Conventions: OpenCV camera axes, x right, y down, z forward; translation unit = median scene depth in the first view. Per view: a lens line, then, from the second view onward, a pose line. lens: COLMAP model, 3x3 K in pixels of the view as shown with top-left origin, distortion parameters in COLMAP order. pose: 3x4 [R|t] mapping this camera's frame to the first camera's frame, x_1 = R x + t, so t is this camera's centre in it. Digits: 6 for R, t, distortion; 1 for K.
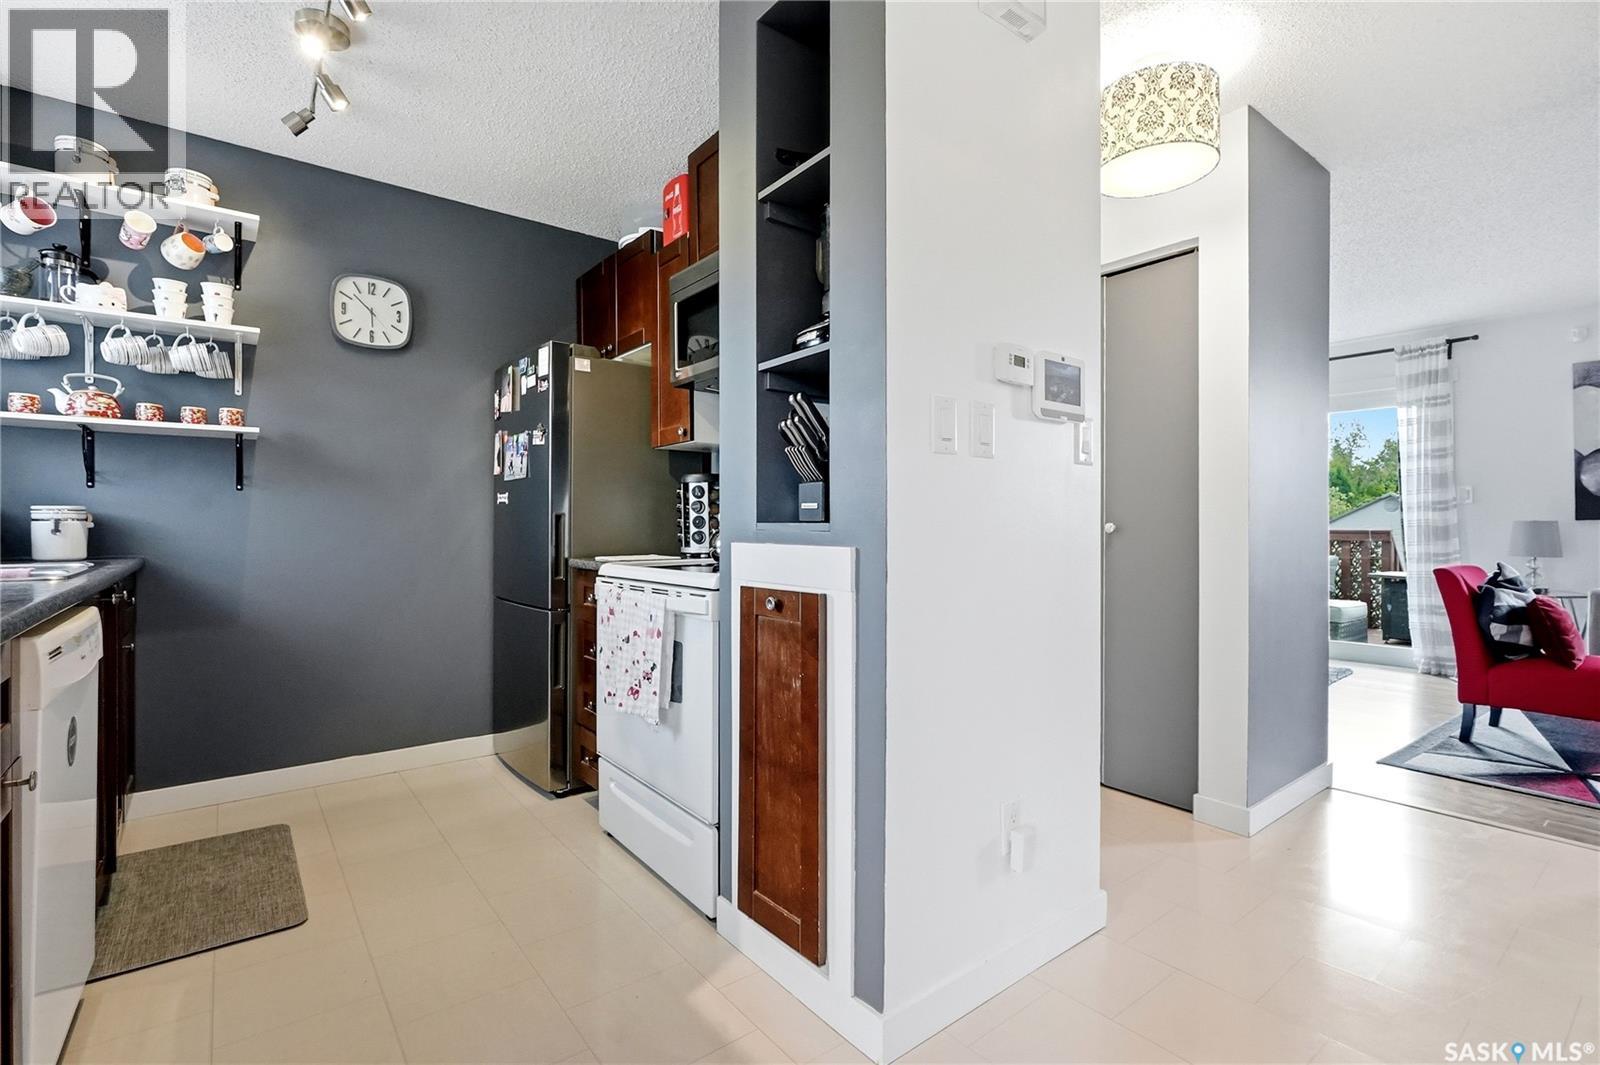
lens RADIAL K [[738.4, 0, 799.0], [0, 738.4, 531.8], [0, 0, 1]] dist [-0.000186, 0.003850]
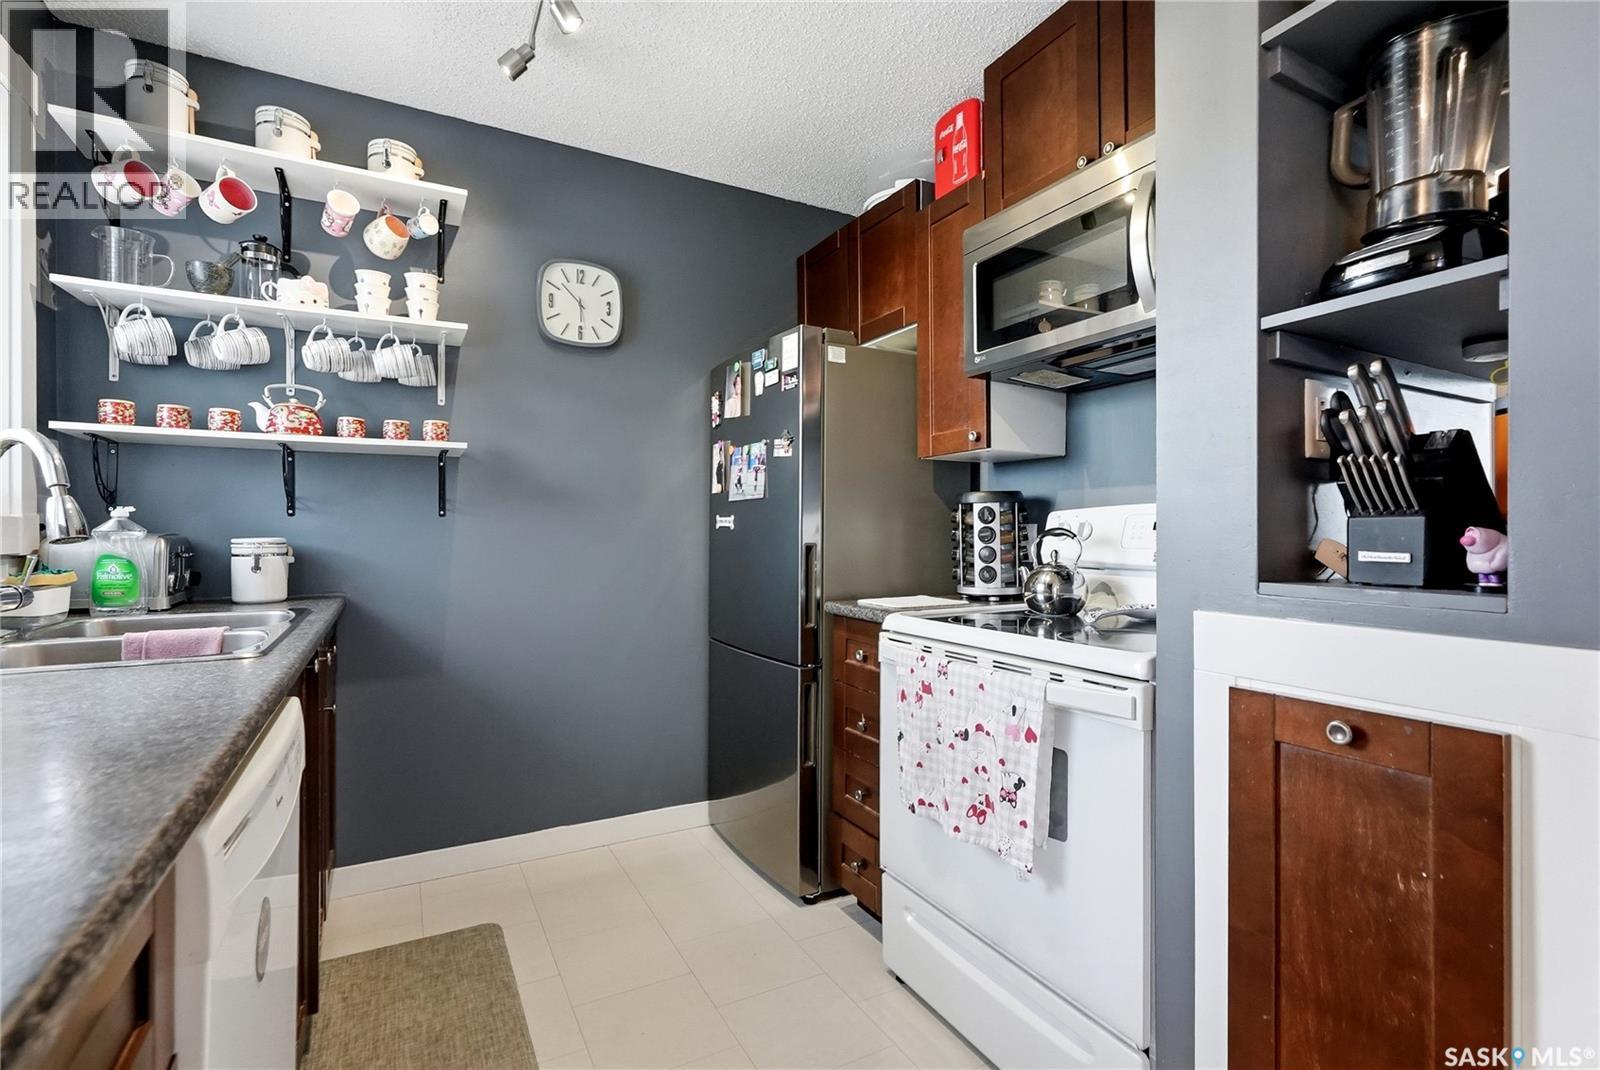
lens RADIAL K [[738.4, 0, 799.6], [0, 738.4, 537.0], [0, 0, 1]] dist [-0.000186, 0.003850]
pose [[0.986983, -0.000605, -0.160826, -0.230574], [0.000322, 0.999998, -0.001788, -0.033661], [0.160827, 0.001713, 0.986981, 0.242601]]
